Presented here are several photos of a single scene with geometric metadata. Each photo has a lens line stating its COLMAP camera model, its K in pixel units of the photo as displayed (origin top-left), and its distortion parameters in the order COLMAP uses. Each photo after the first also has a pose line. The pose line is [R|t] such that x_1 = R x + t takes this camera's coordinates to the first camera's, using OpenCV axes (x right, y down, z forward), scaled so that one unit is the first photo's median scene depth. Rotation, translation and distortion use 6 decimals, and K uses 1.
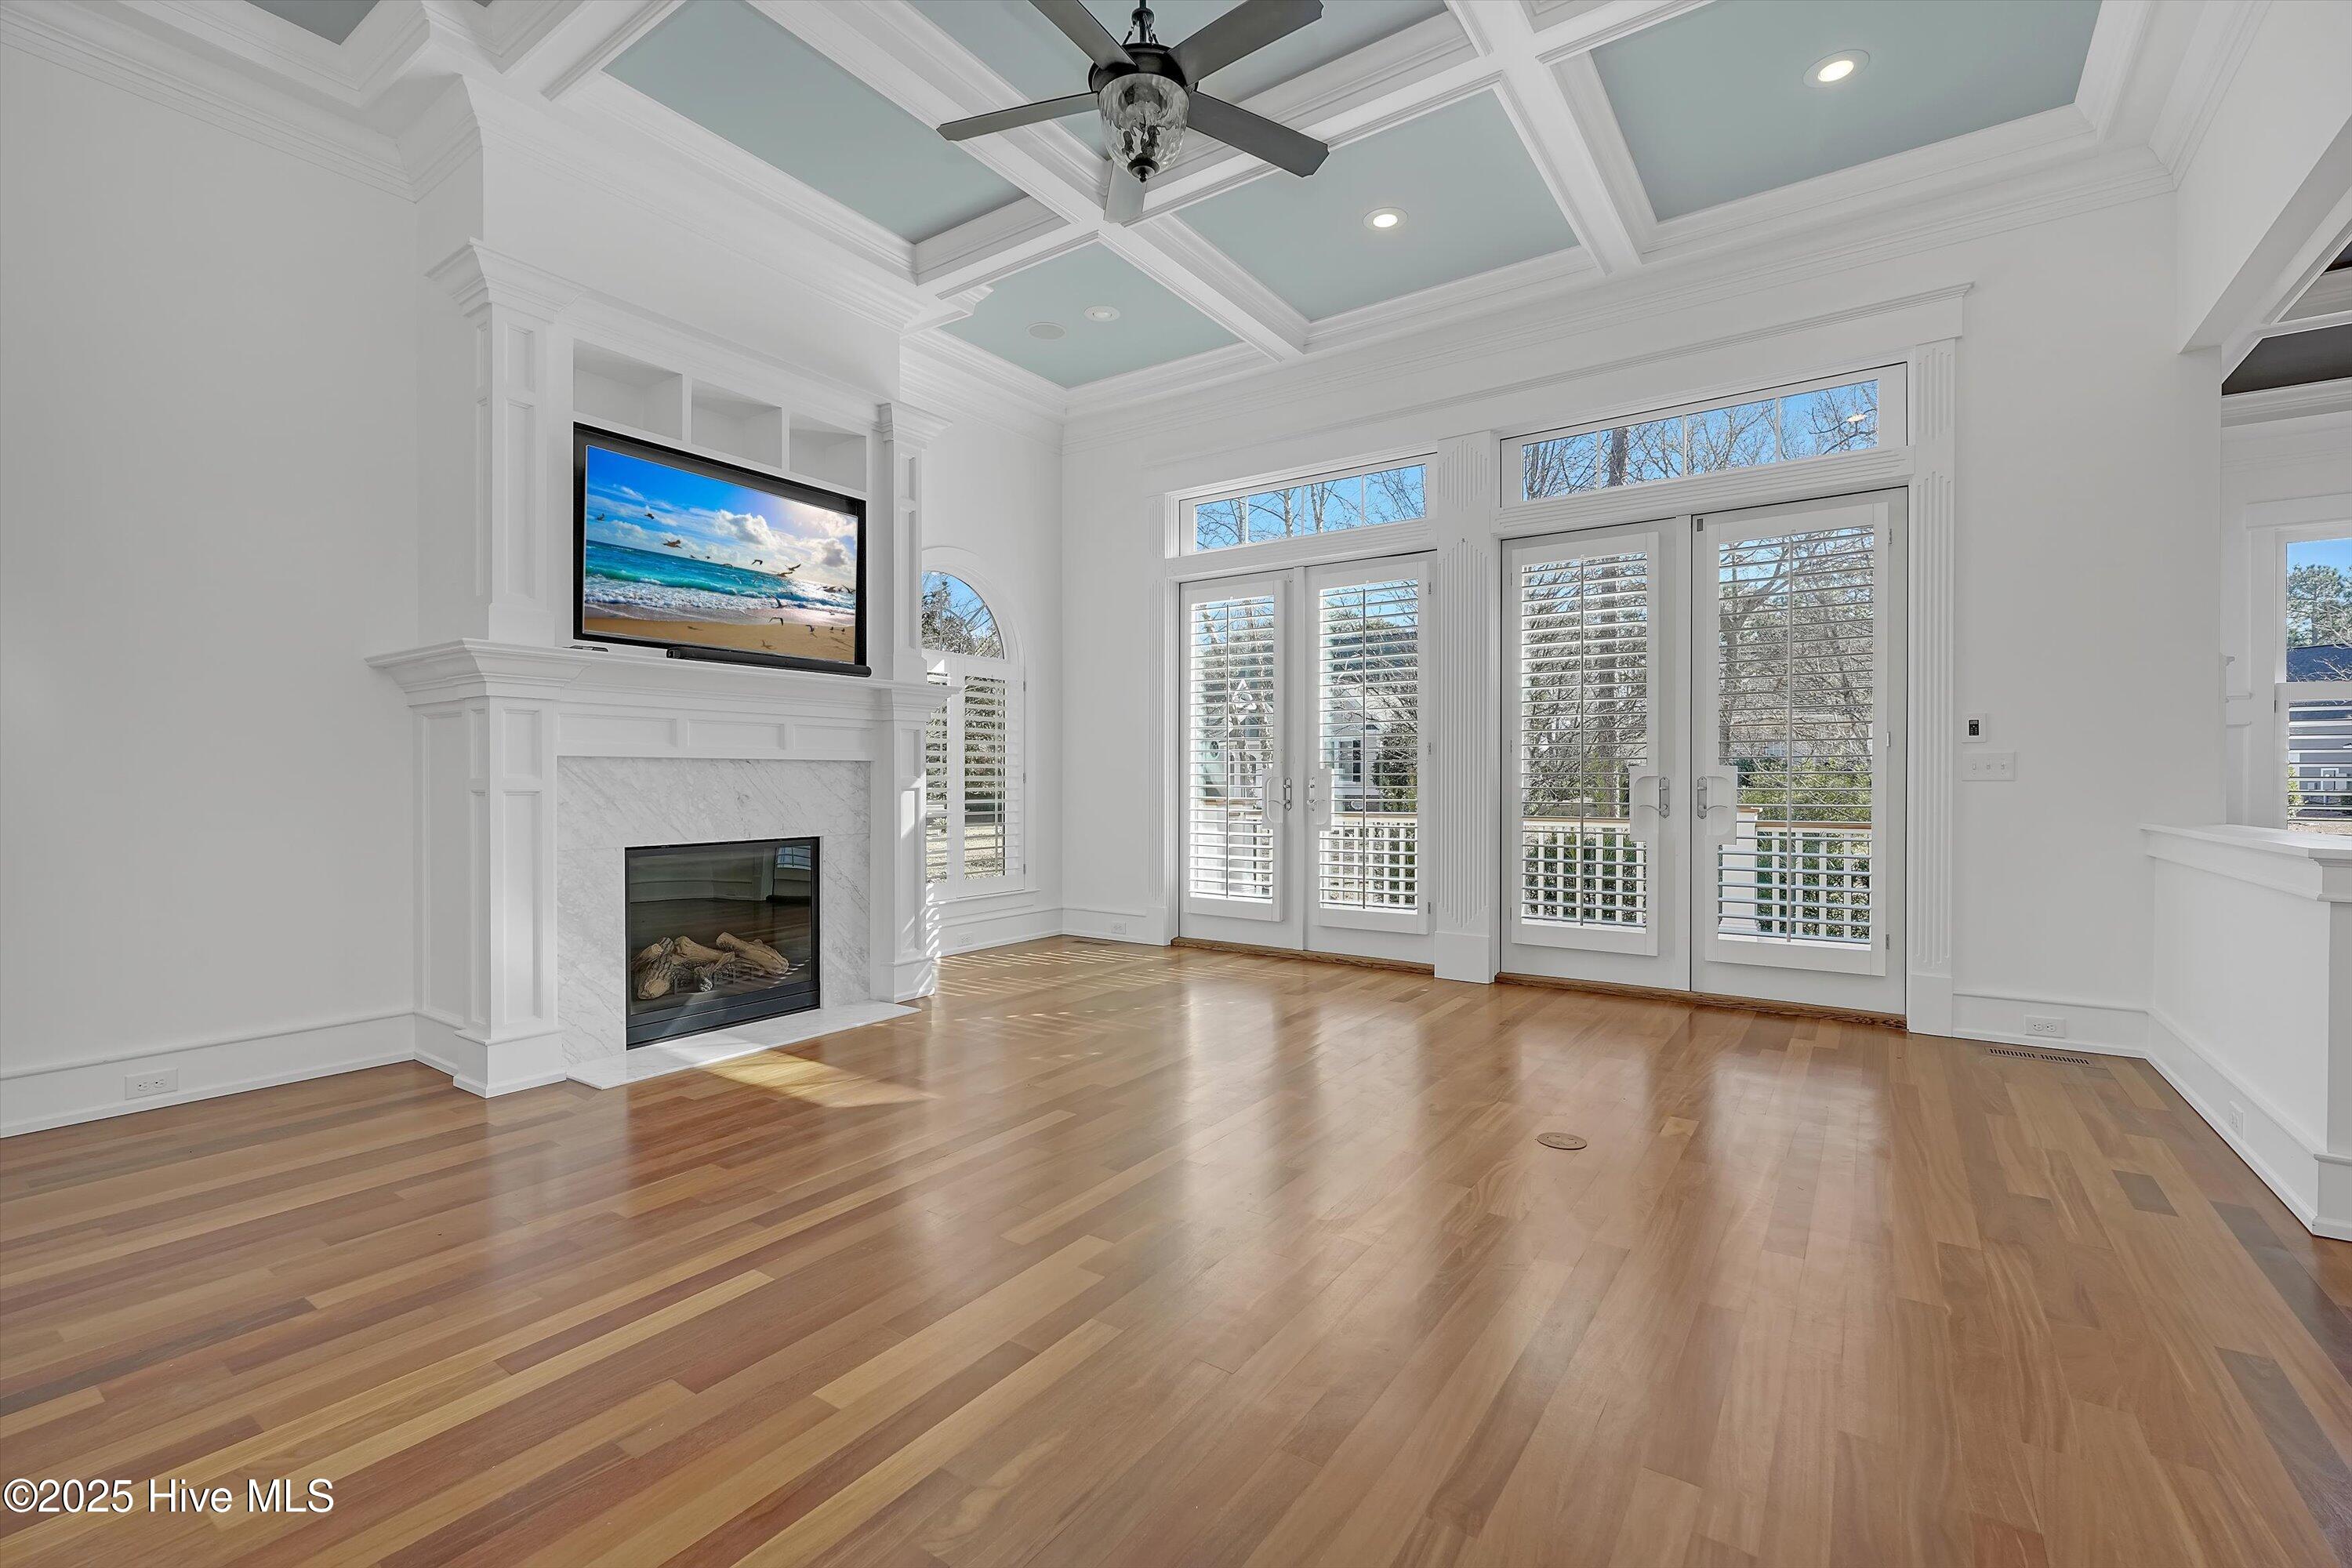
lens RADIAL K [[977.1, 0, 1126.1], [0, 977.1, 778.3], [0, 0, 1]] dist [0.015842, -0.000155]
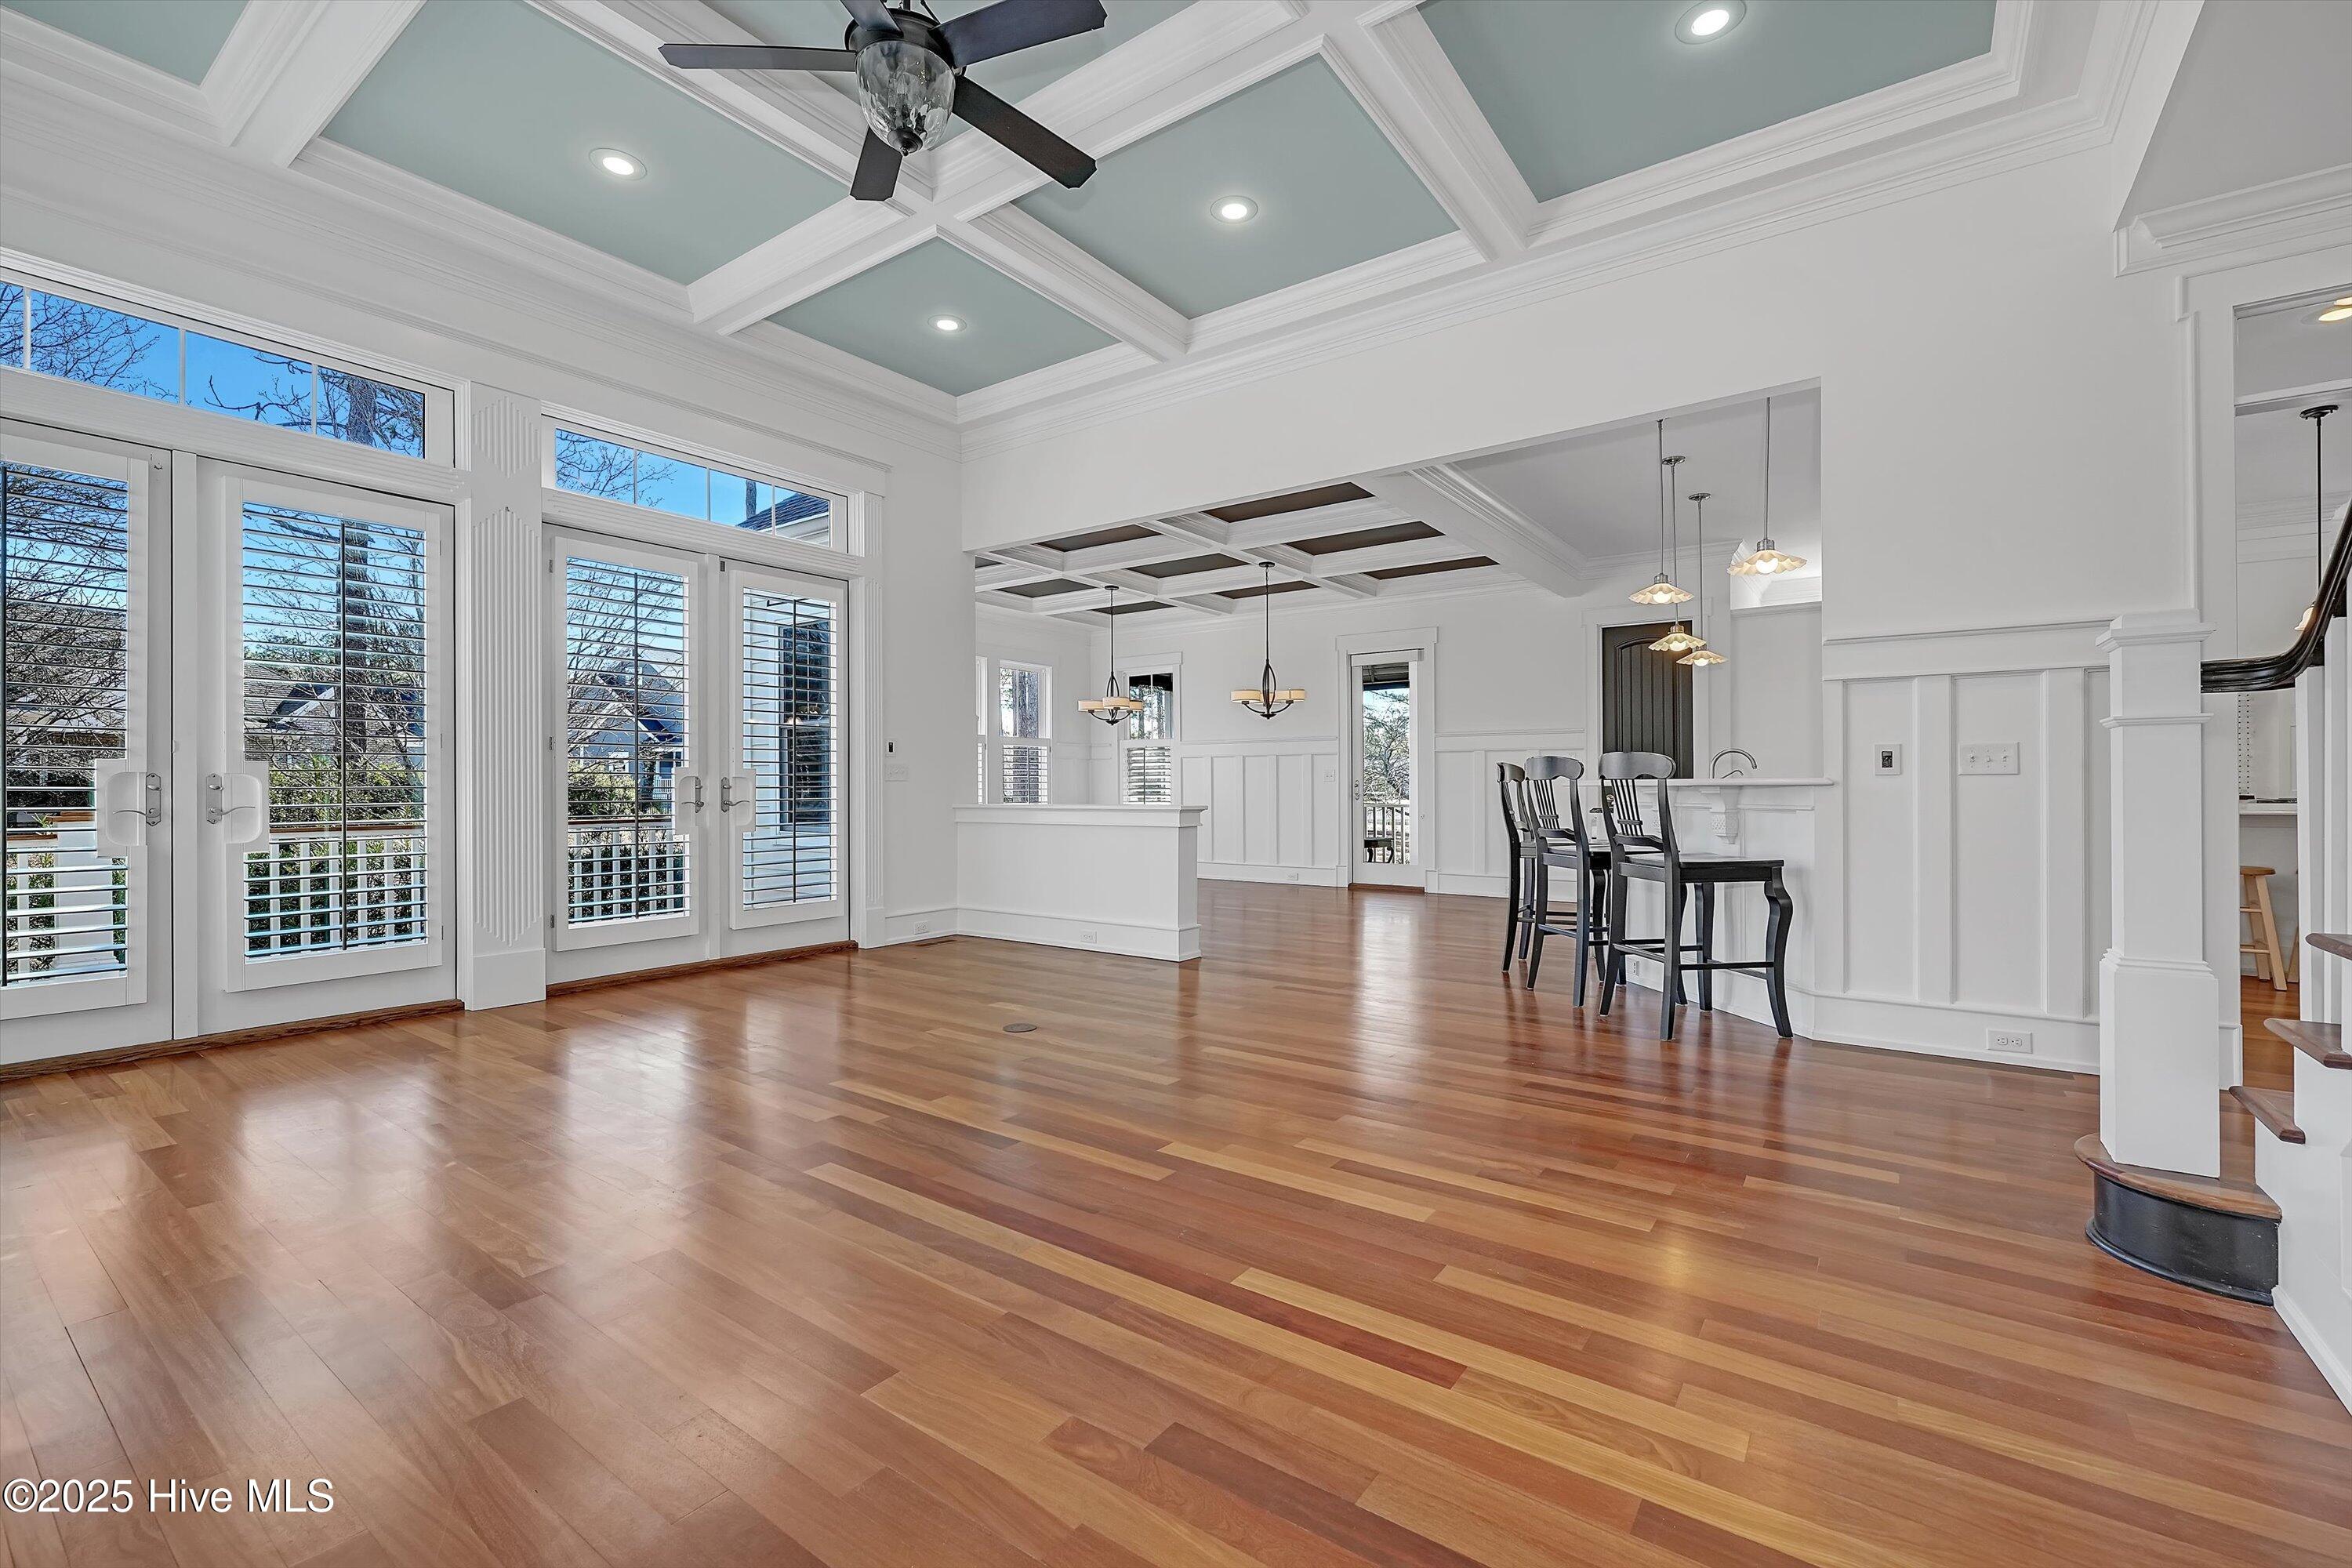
lens RADIAL K [[1049.8, 0, 1109.7], [0, 1049.8, 800.9], [0, 0, 1]] dist [-0.009558, 0.000400]
pose [[0.022160, -0.010600, 0.999698, -0.662494], [-0.007106, 0.999917, 0.010760, 0.013630], [-0.999729, -0.007343, 0.022083, 0.529185]]
